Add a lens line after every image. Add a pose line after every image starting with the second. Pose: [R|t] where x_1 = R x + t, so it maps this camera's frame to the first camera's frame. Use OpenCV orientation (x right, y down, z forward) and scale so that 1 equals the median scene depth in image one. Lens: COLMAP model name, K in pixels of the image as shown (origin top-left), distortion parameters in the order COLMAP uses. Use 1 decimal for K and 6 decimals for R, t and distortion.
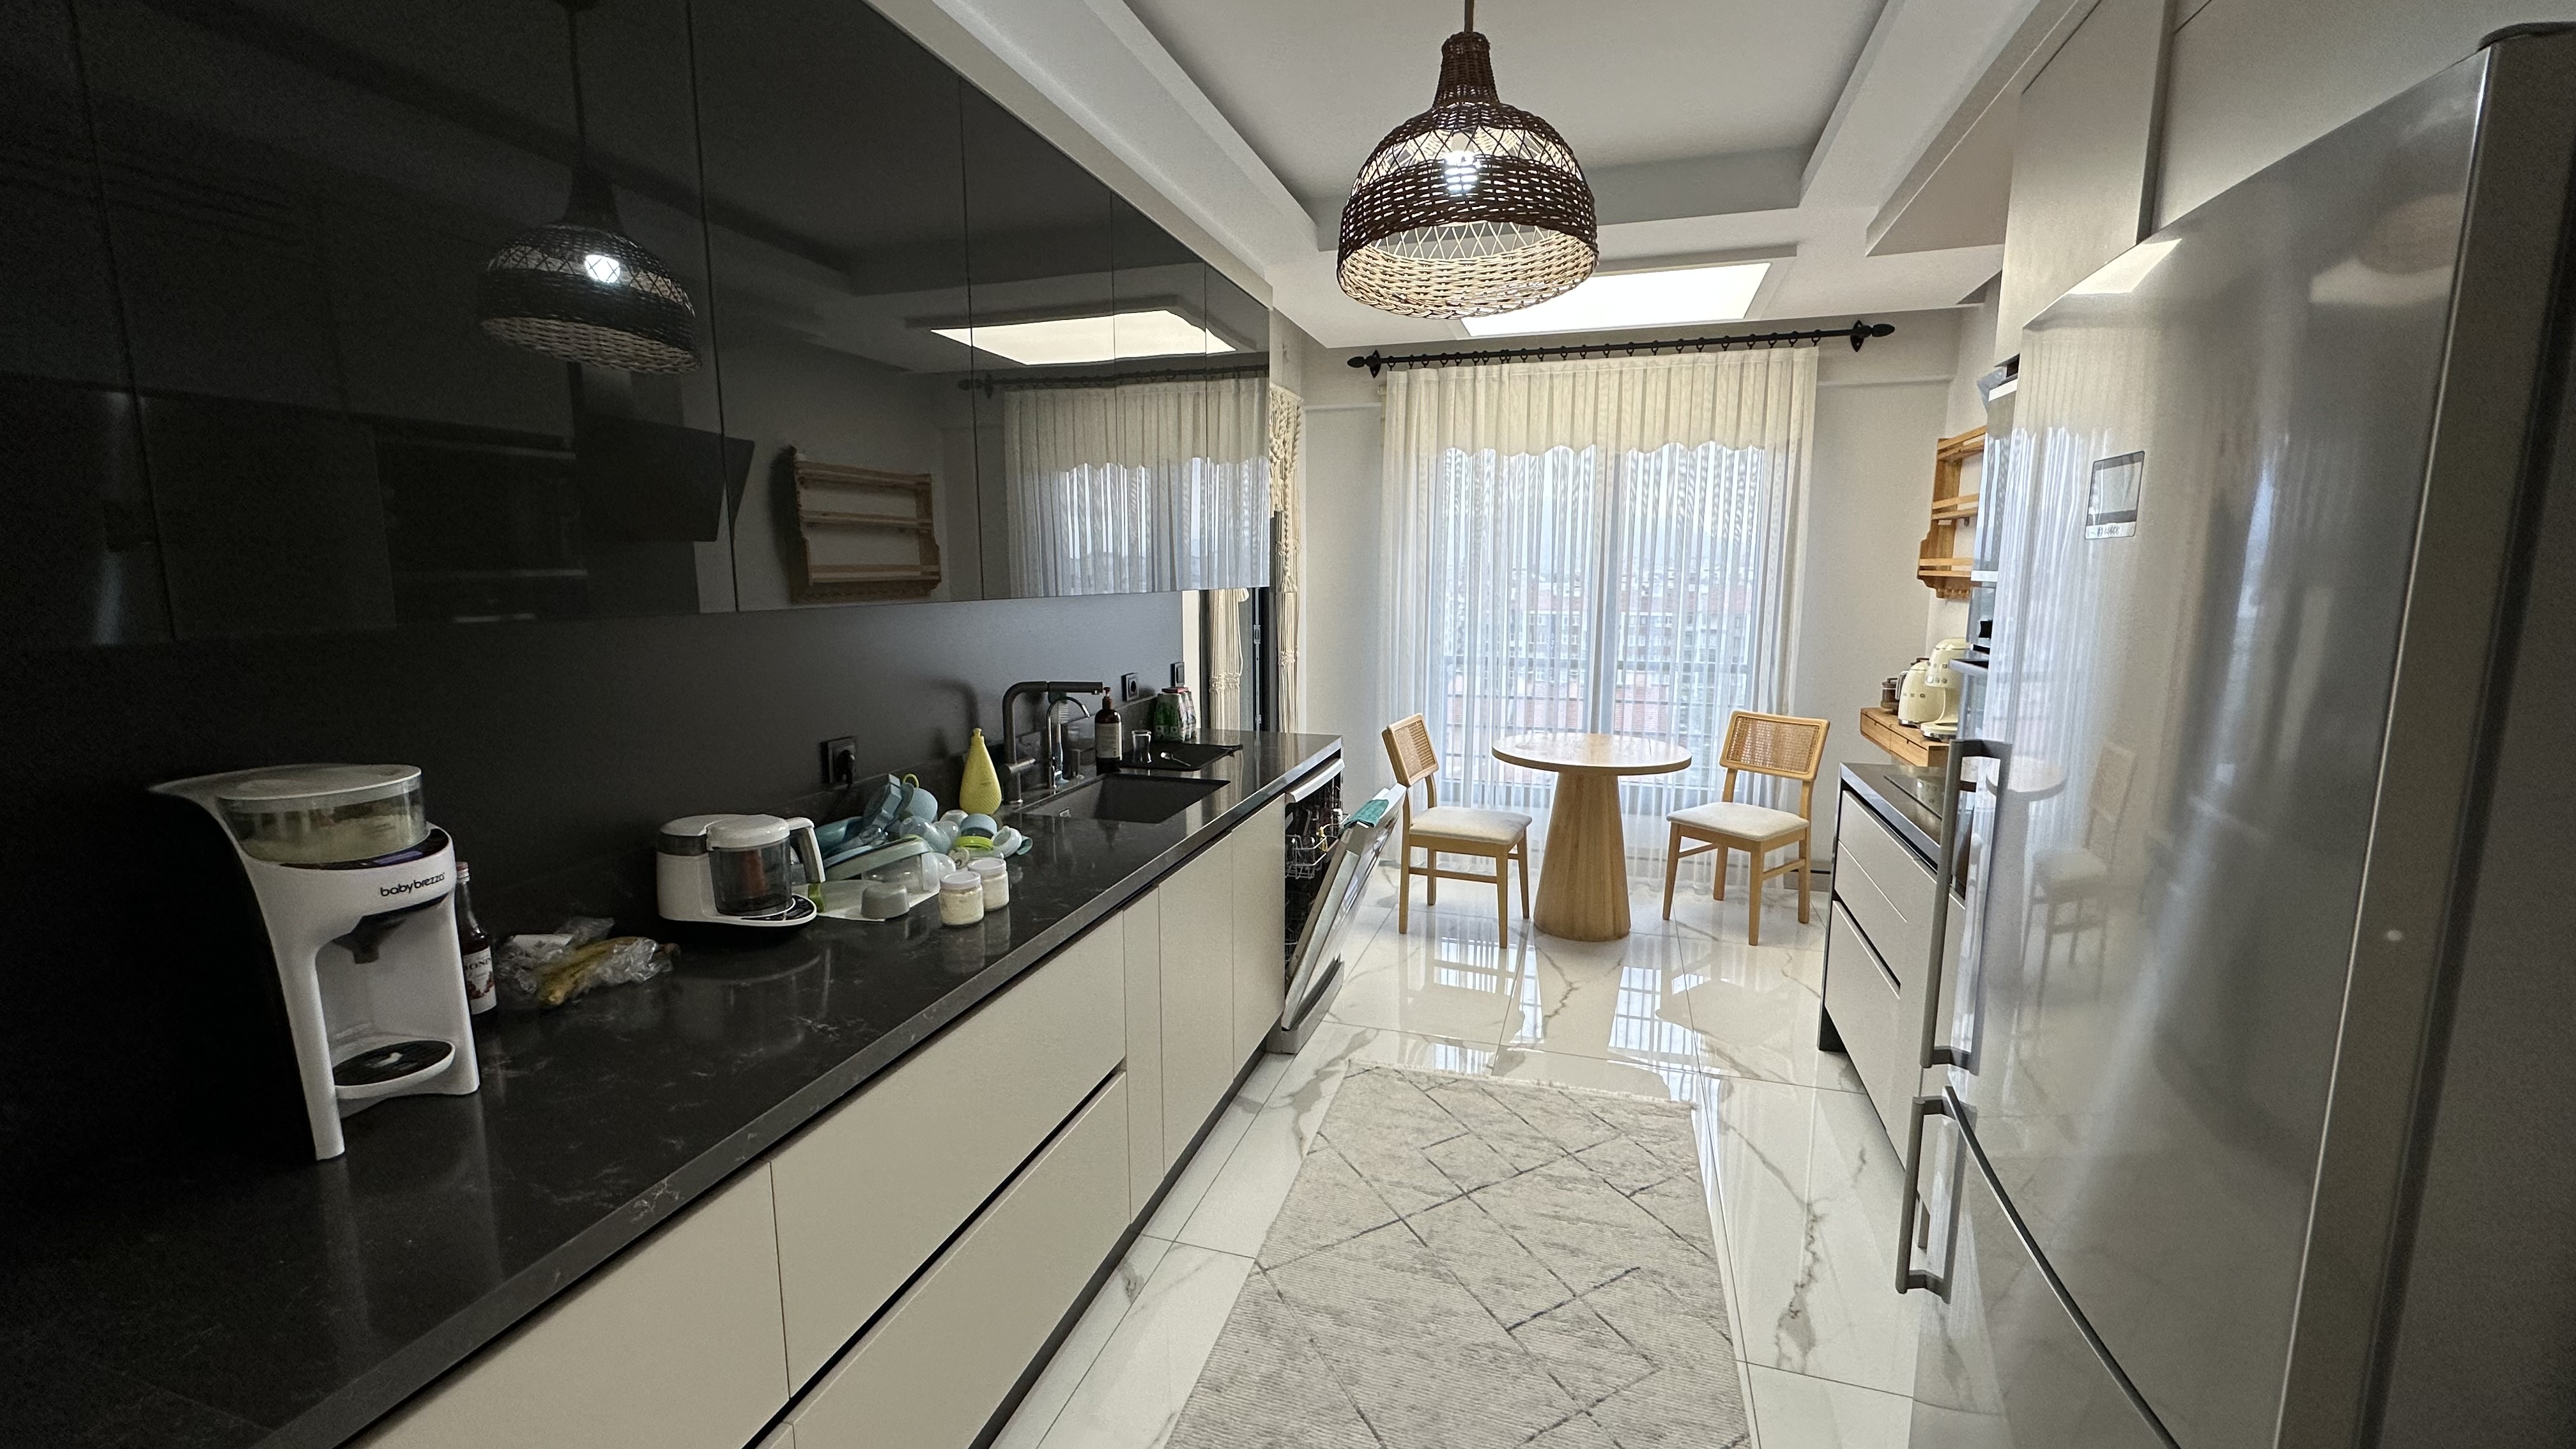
lens RADIAL K [[1024.1, 0, 1287.4], [0, 1024.1, 723.3], [0, 0, 1]] dist [-0.006621, 0.001316]
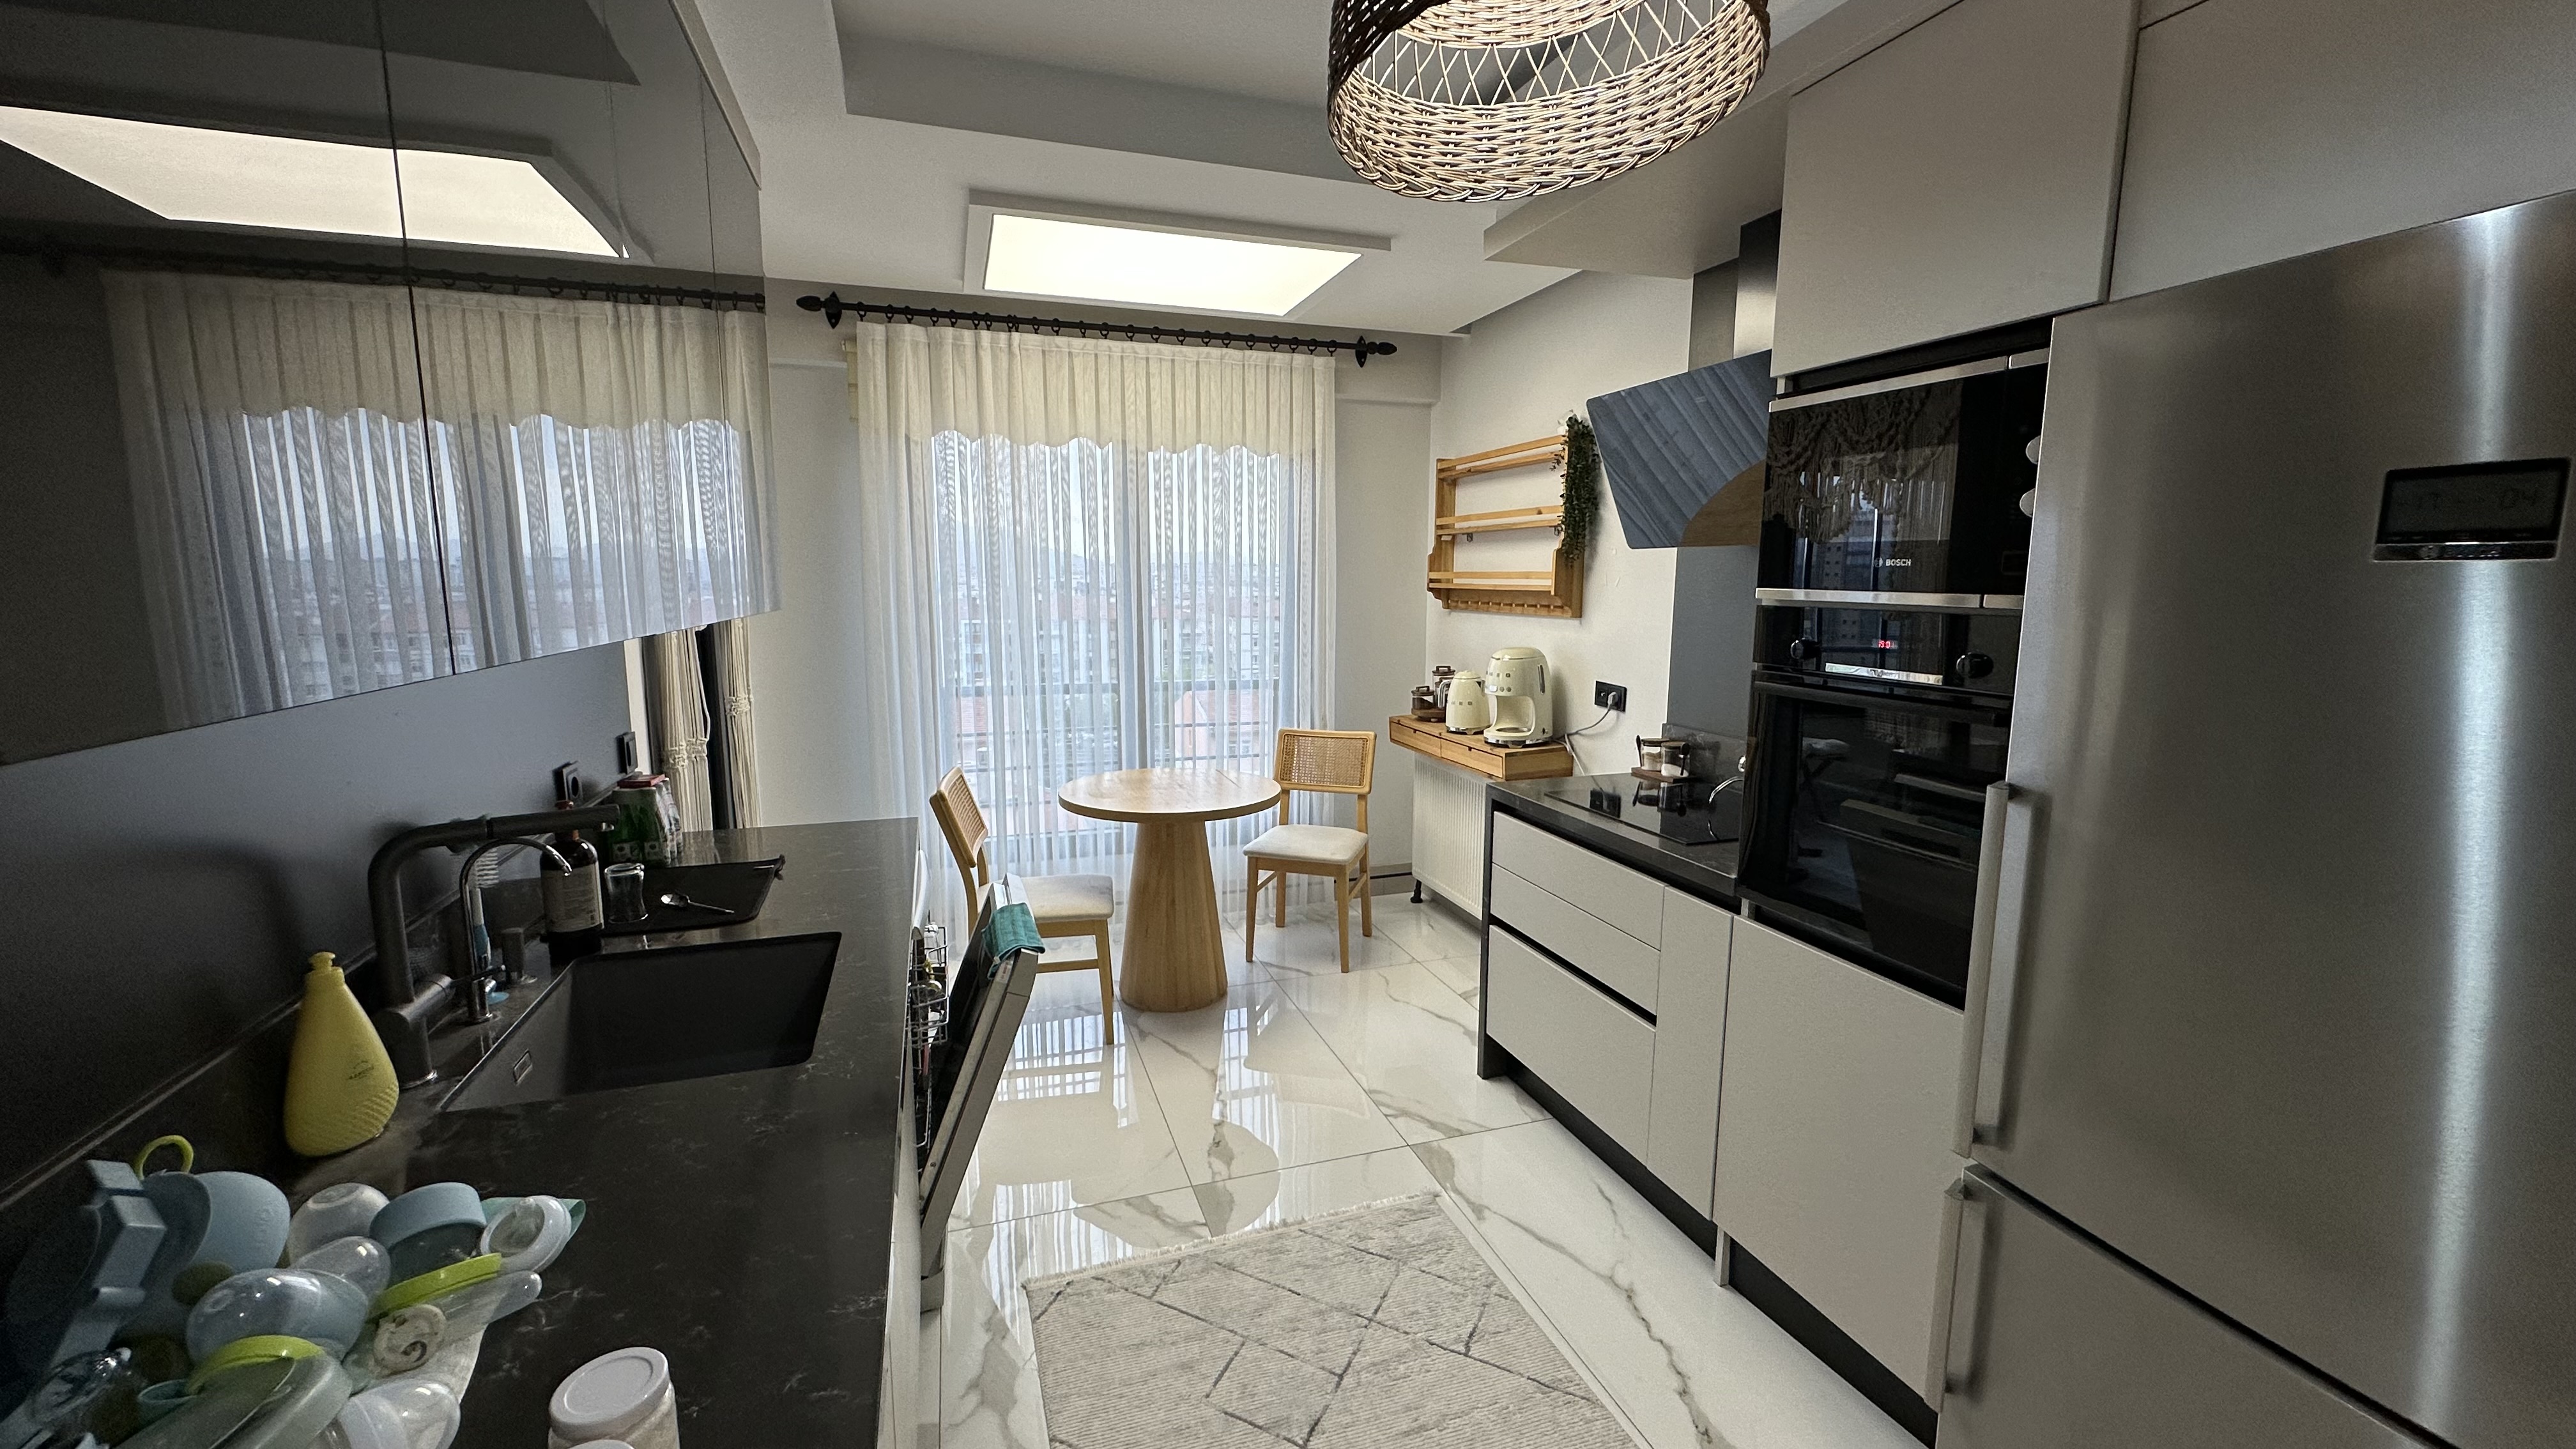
lens RADIAL K [[1024.1, 0, 1290.6], [0, 1024.1, 723.7], [0, 0, 1]] dist [-0.006621, 0.001316]
pose [[0.808339, -0.080323, 0.583212, -0.122788], [0.084710, 0.996209, 0.019794, -0.037773], [-0.582591, 0.033404, 0.812079, 0.229900]]
